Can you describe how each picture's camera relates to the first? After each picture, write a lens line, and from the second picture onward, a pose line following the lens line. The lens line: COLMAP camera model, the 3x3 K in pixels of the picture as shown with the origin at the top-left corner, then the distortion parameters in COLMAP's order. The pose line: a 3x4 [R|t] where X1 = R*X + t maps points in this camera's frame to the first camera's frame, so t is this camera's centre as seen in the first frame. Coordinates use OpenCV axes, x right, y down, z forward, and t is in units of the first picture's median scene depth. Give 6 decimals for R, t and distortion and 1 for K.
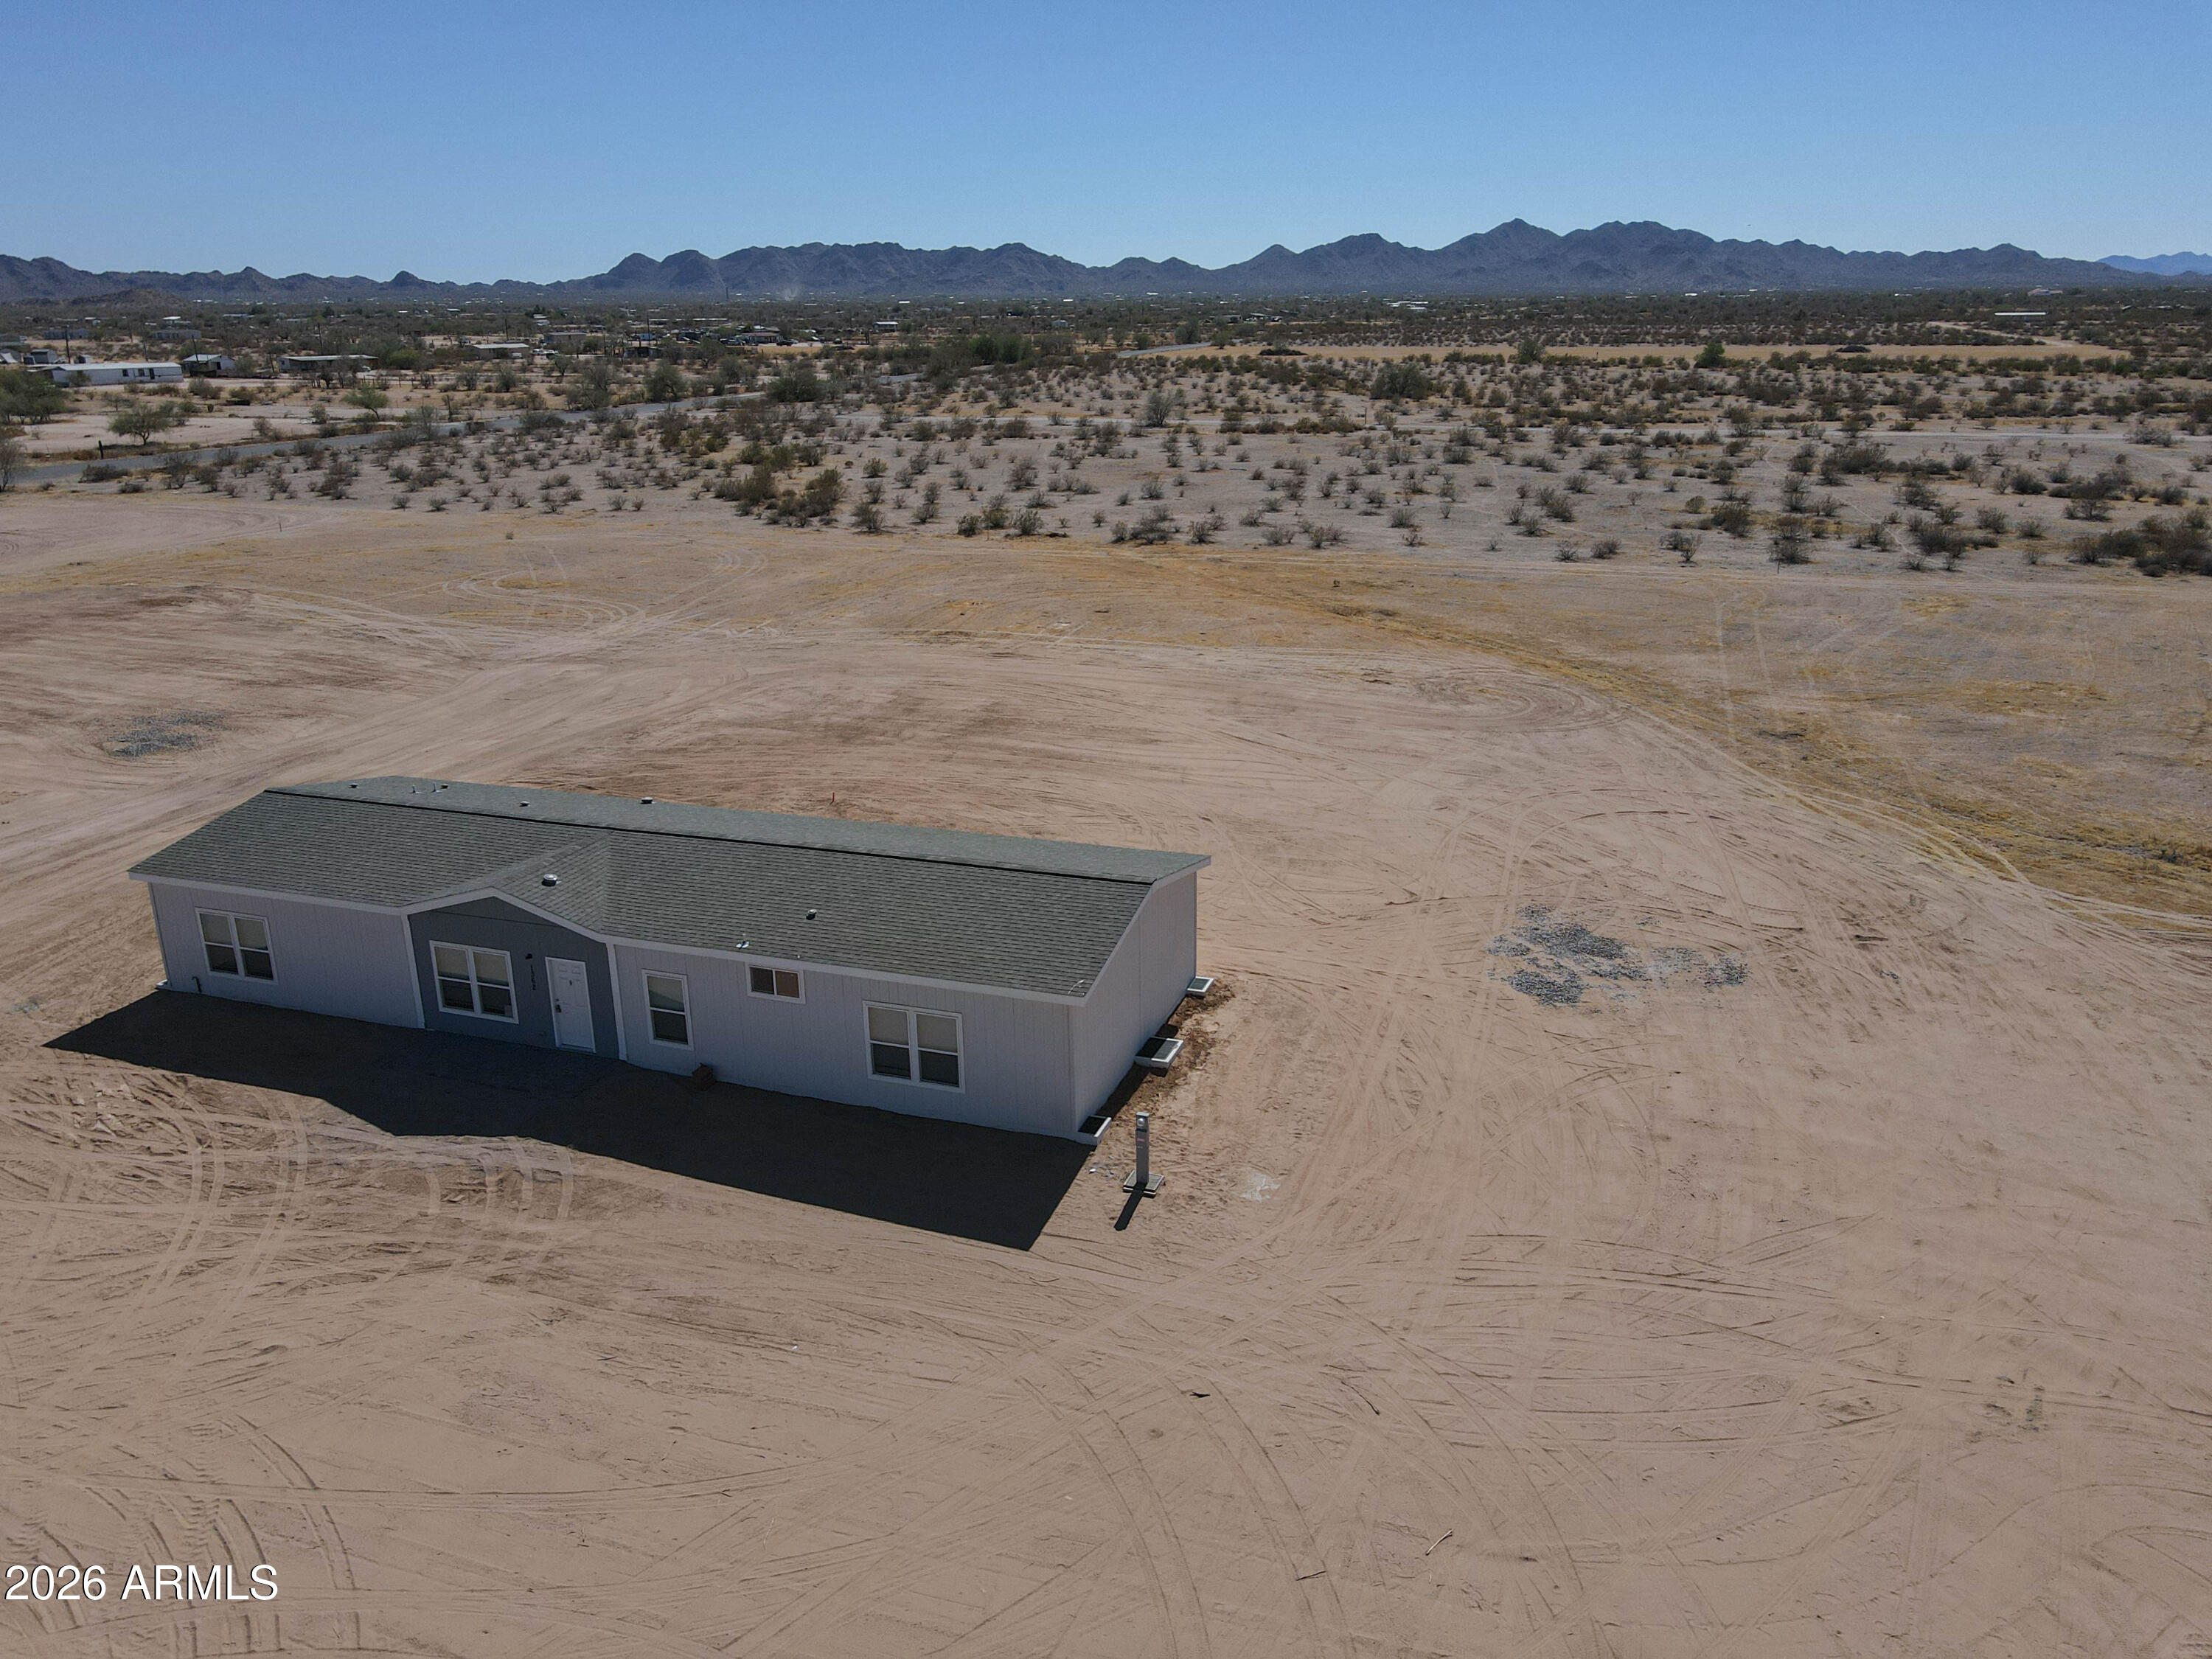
lens RADIAL K [[1608.2, 0, 1101.1], [0, 1608.2, 815.9], [0, 0, 1]] dist [-0.001933, 0.039885]
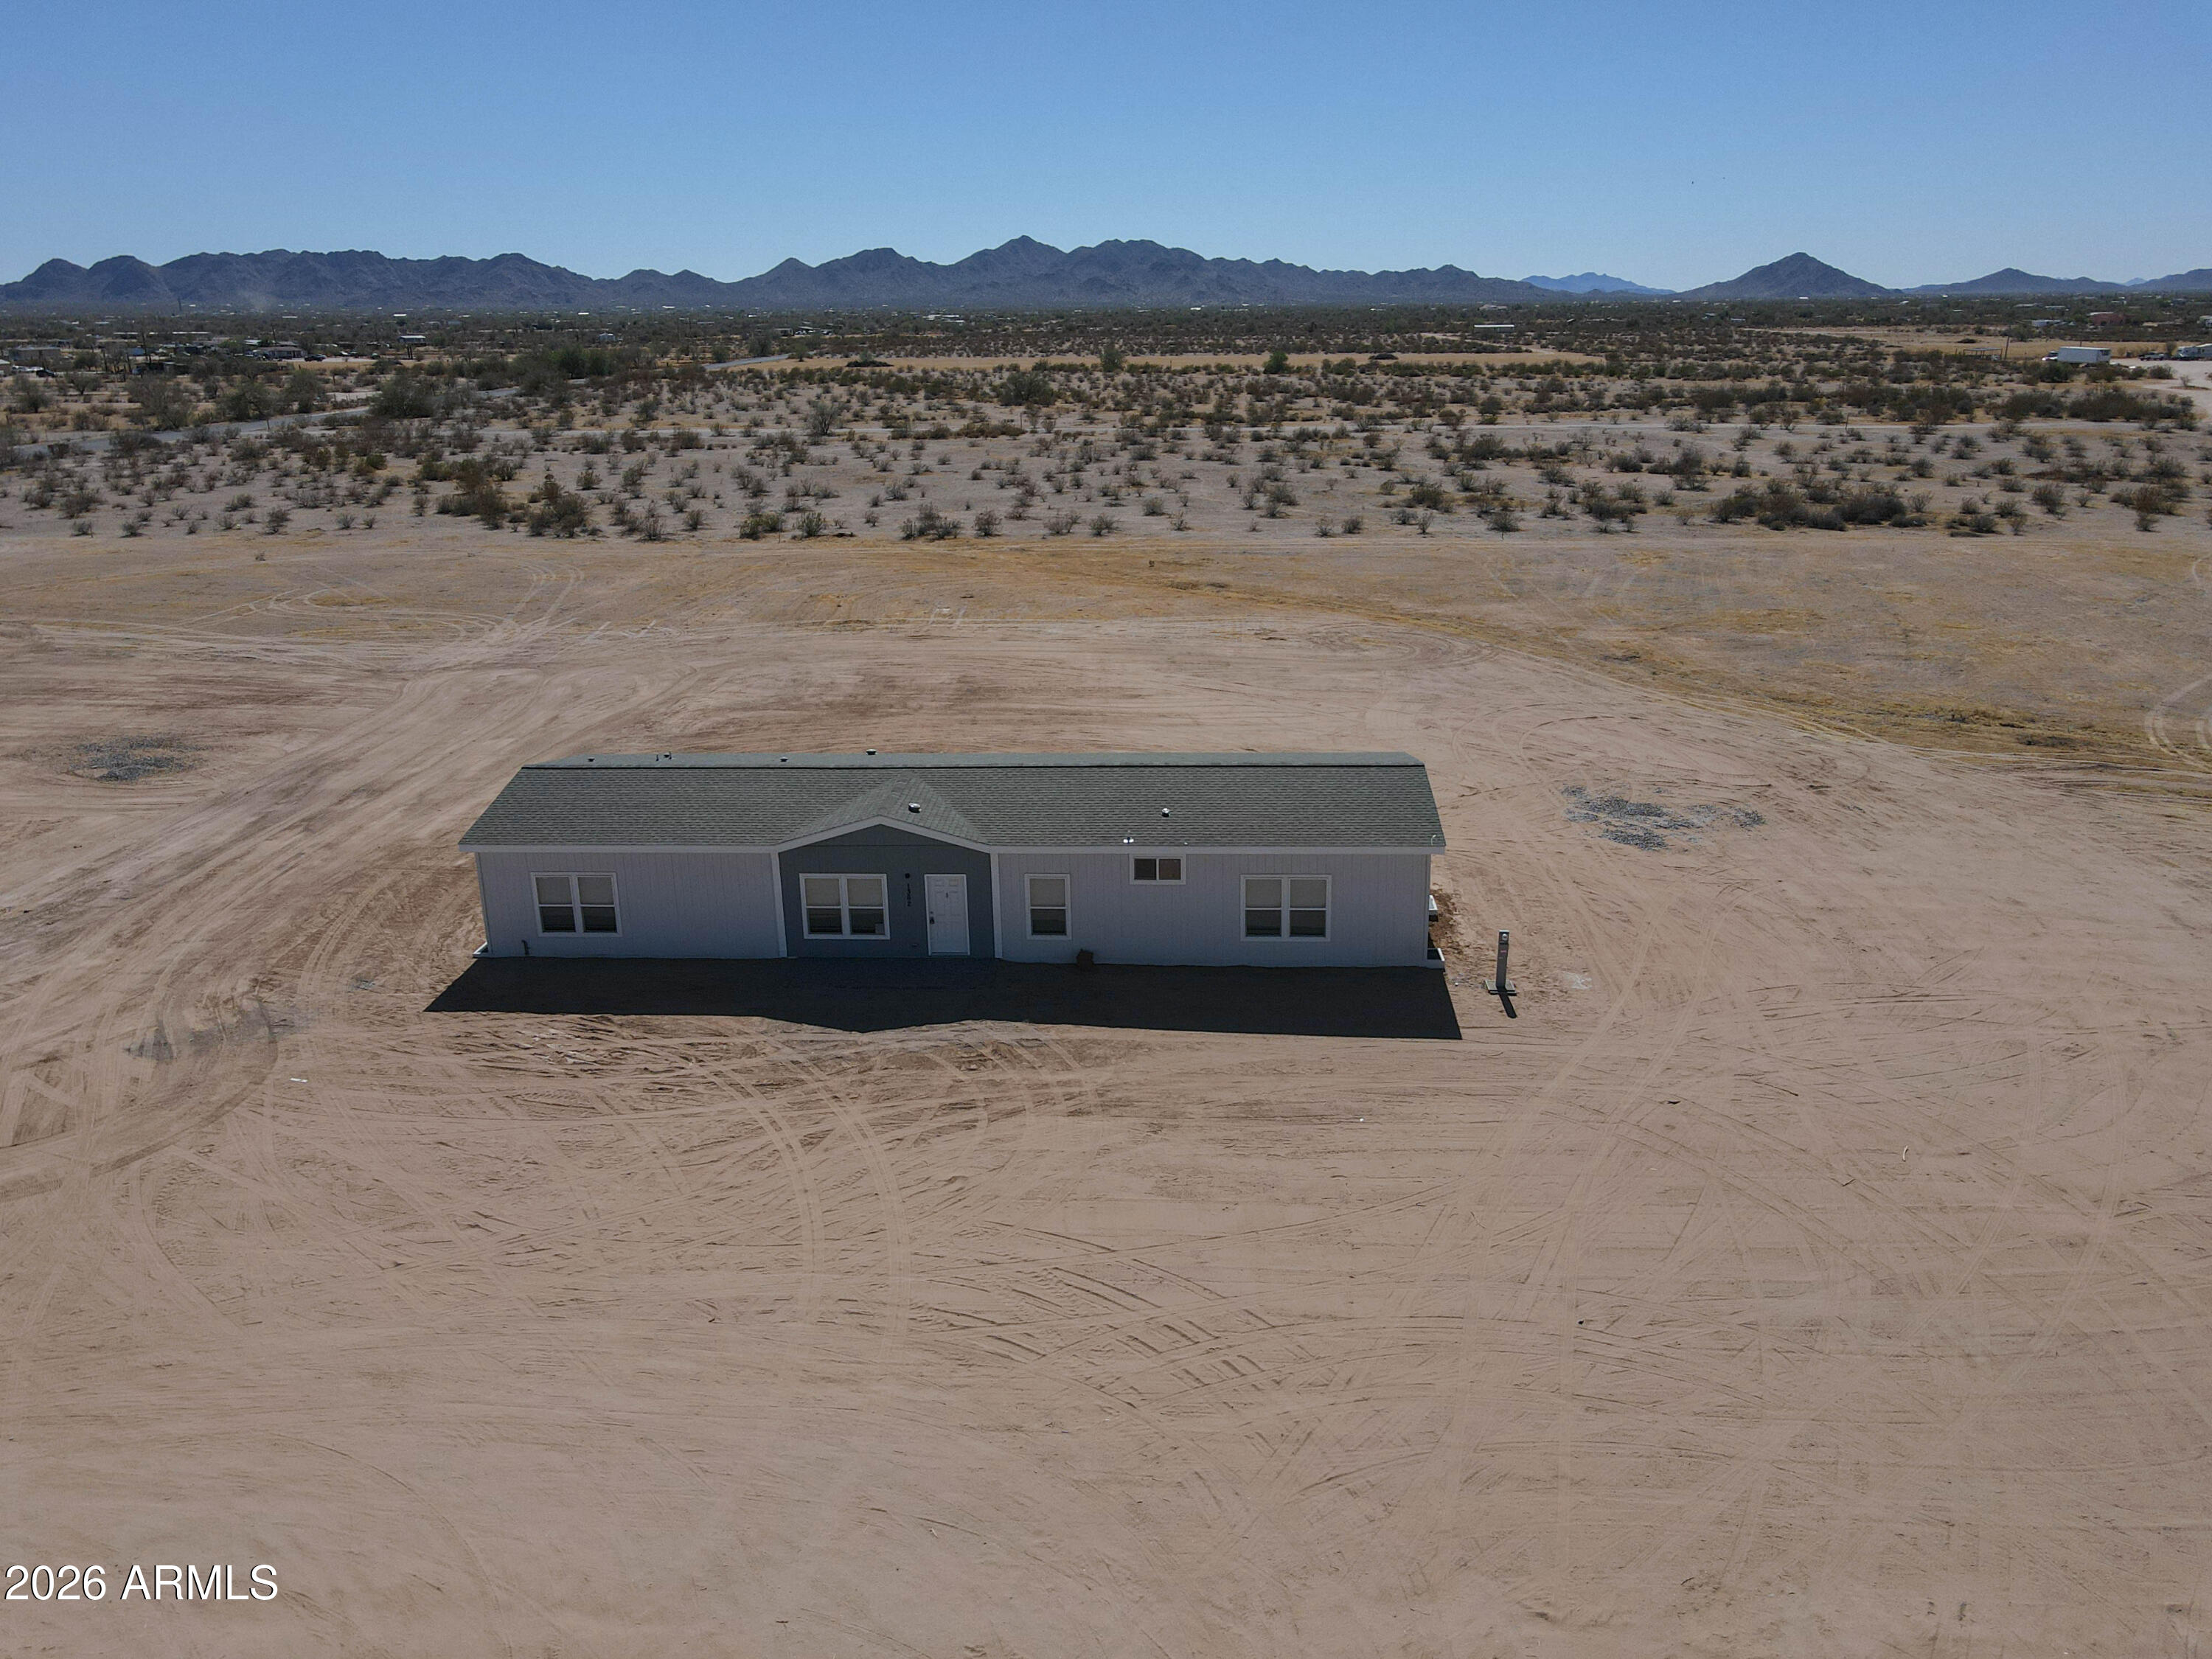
lens RADIAL K [[1608.2, 0, 1101.1], [0, 1608.2, 815.9], [0, 0, 1]] dist [-0.001933, 0.039885]
pose [[0.960208, -0.085197, 0.265976, -0.487060], [0.087266, 0.996177, 0.004050, 0.049074], [-0.265304, 0.019322, 0.963971, -0.115478]]
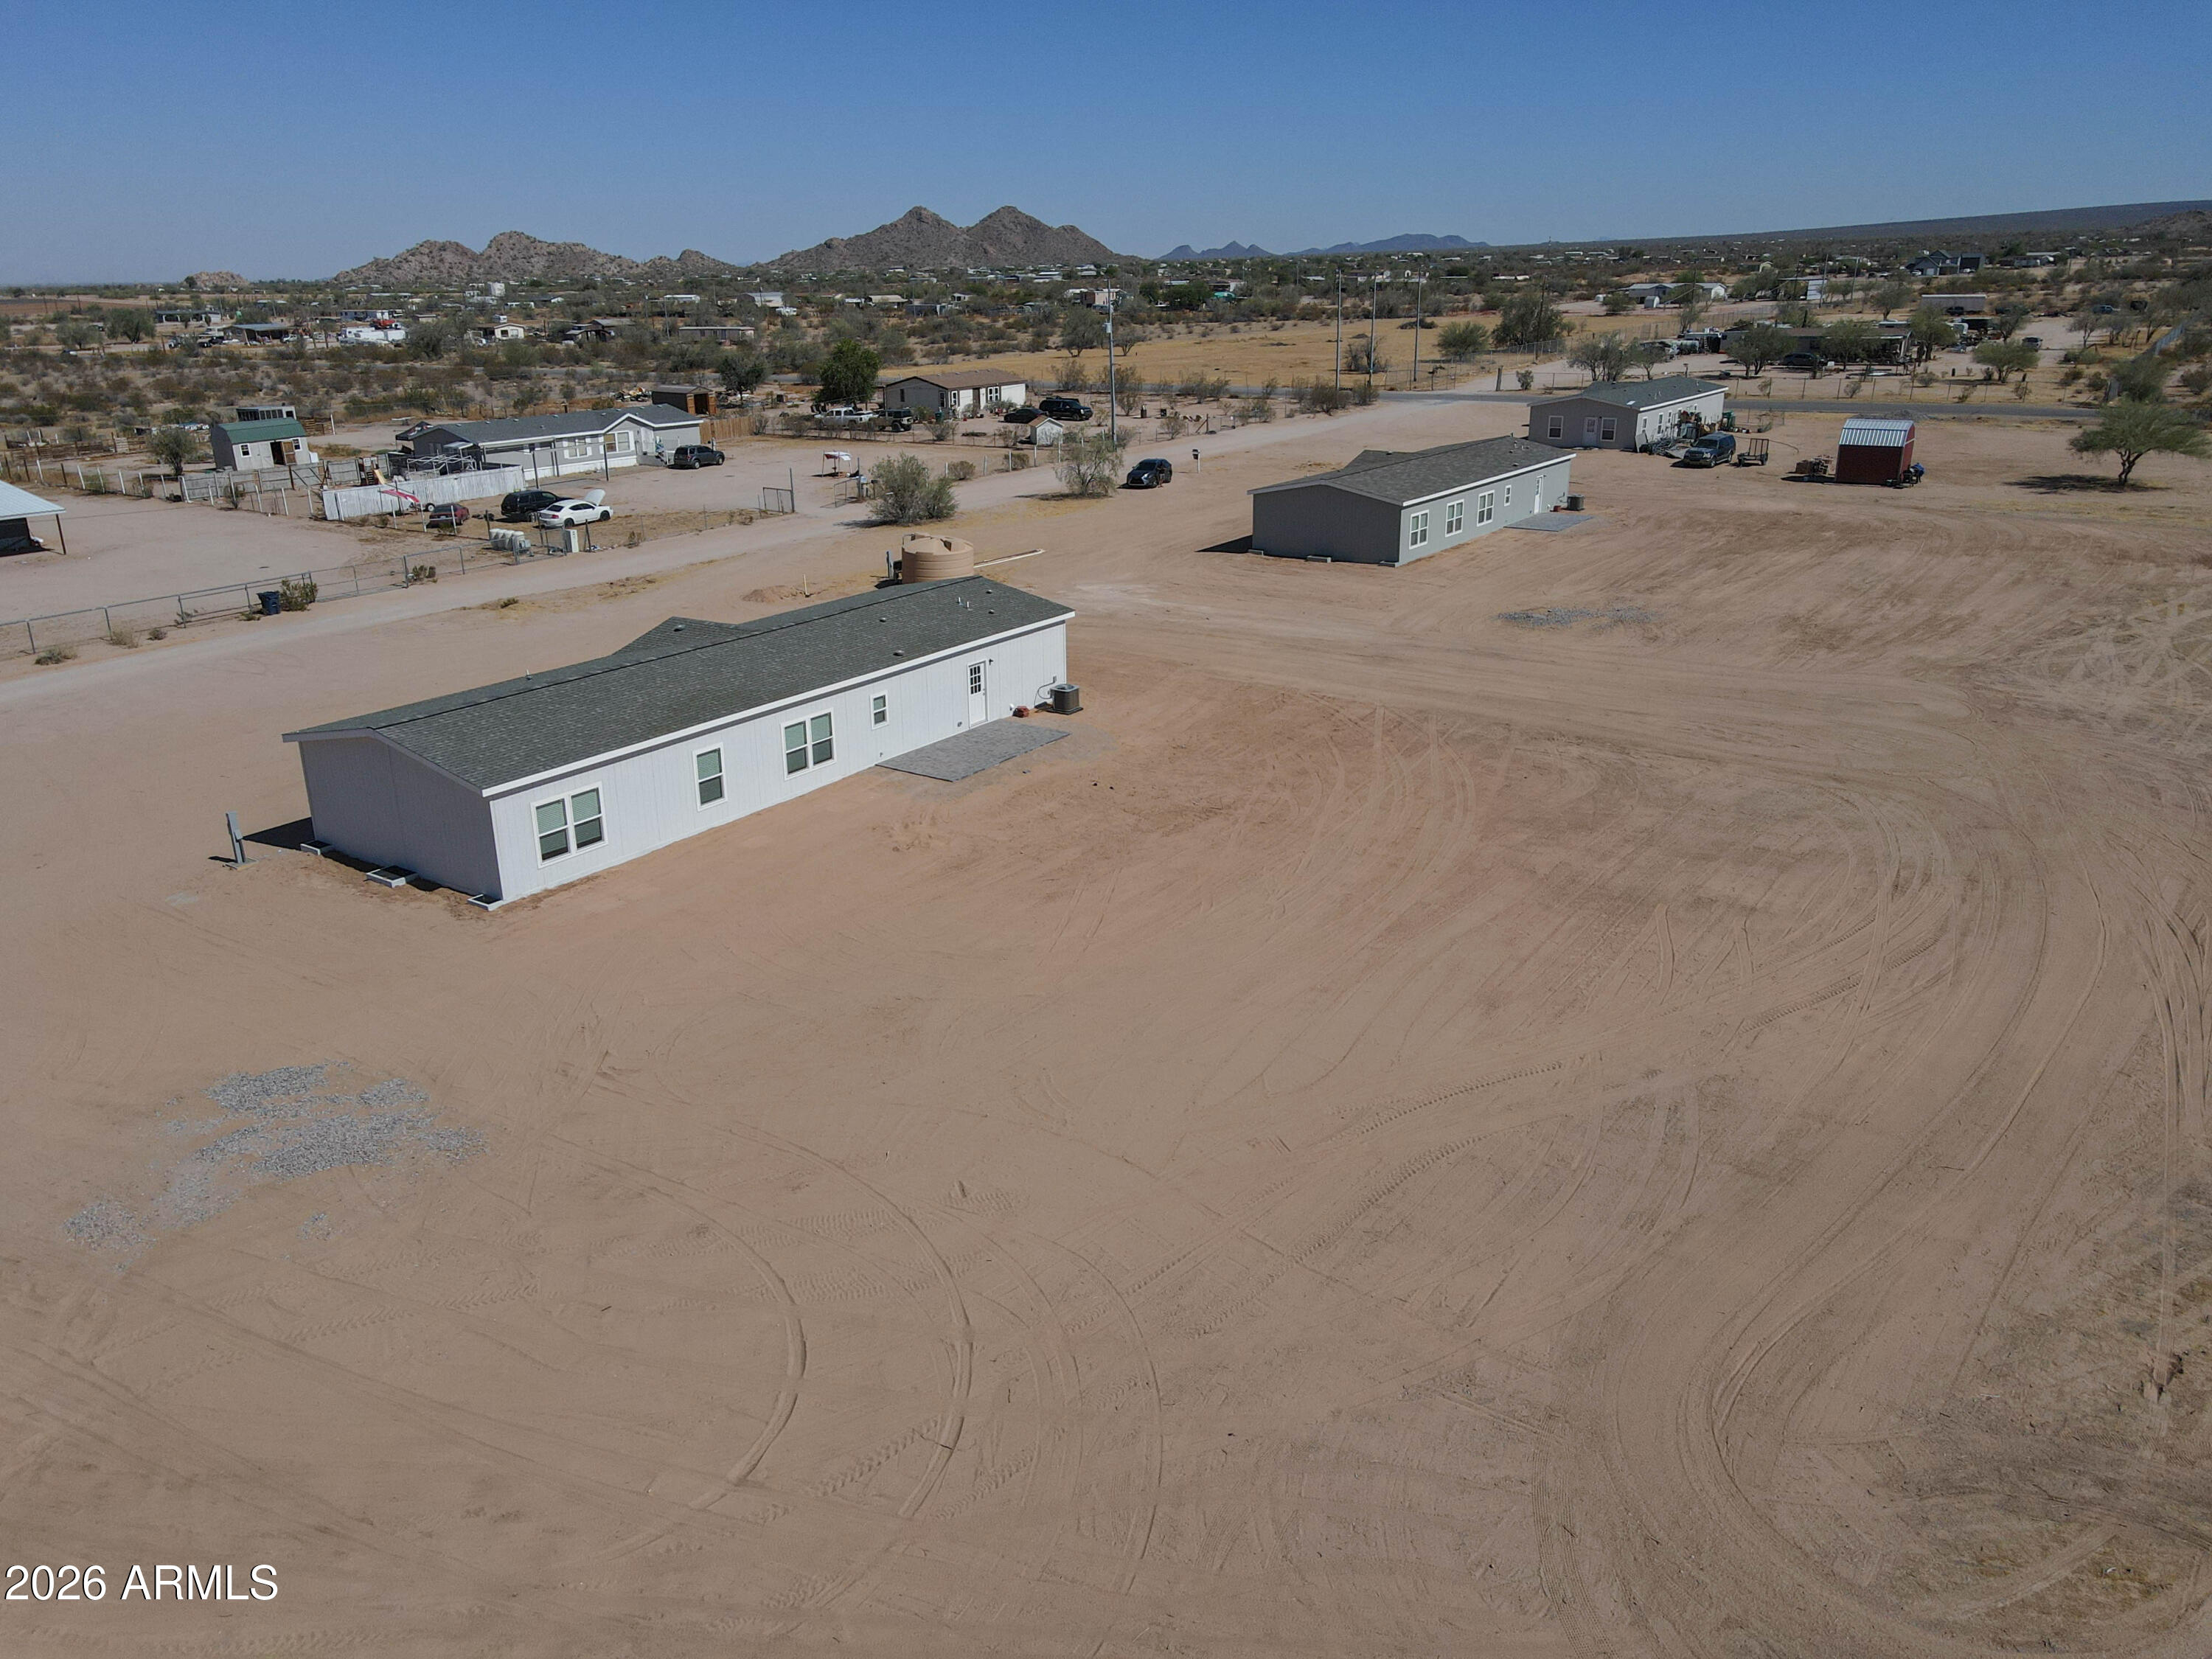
lens RADIAL K [[1608.2, 0, 1101.1], [0, 1608.2, 815.9], [0, 0, 1]] dist [-0.001933, 0.039885]
pose [[-0.275420, 0.333484, -0.901627, 0.875572], [-0.268995, 0.873701, 0.405325, -0.474351], [0.922922, 0.354168, -0.150929, 1.538334]]
